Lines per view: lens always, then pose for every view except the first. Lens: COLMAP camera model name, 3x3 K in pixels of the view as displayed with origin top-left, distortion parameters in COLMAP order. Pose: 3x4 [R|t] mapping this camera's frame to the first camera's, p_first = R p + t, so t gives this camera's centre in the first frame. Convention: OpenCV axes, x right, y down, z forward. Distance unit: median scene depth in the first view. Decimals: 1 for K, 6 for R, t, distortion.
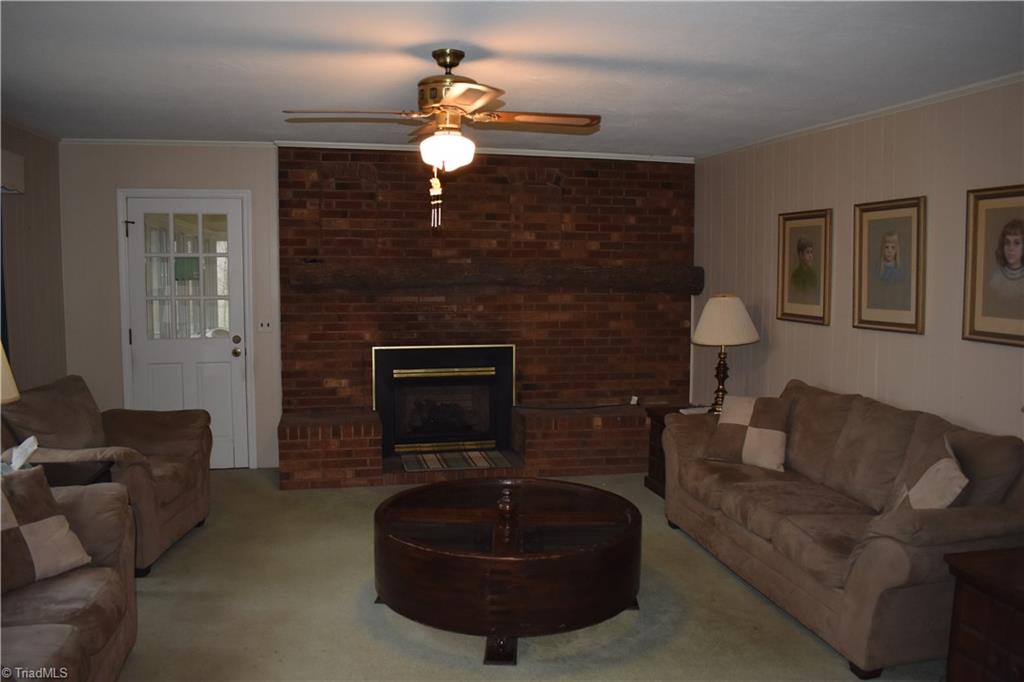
lens RADIAL K [[840.0, 0, 512.0], [0, 840.0, 341.0], [0, 0, 1]] dist [-0.079647, -0.000165]
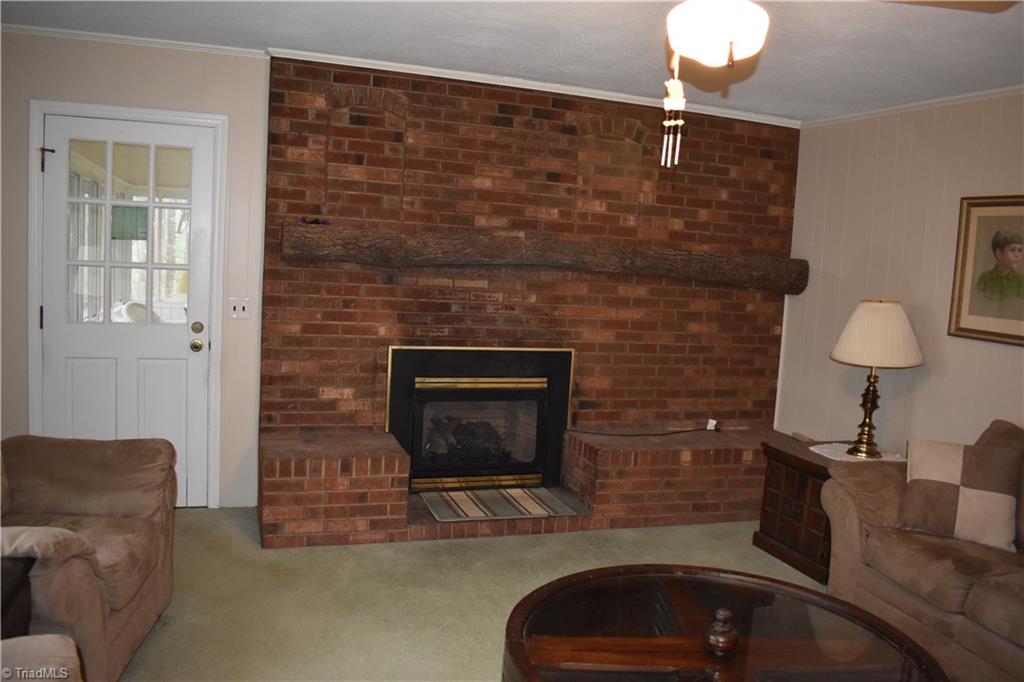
lens RADIAL K [[840.0, 0, 512.0], [0, 840.0, 341.0], [0, 0, 1]] dist [-0.079647, -0.000165]
pose [[0.991561, 0.041649, 0.122768, -0.151309], [-0.044272, 0.998844, 0.018721, -0.015211], [-0.121846, -0.023999, 0.992259, 0.267490]]
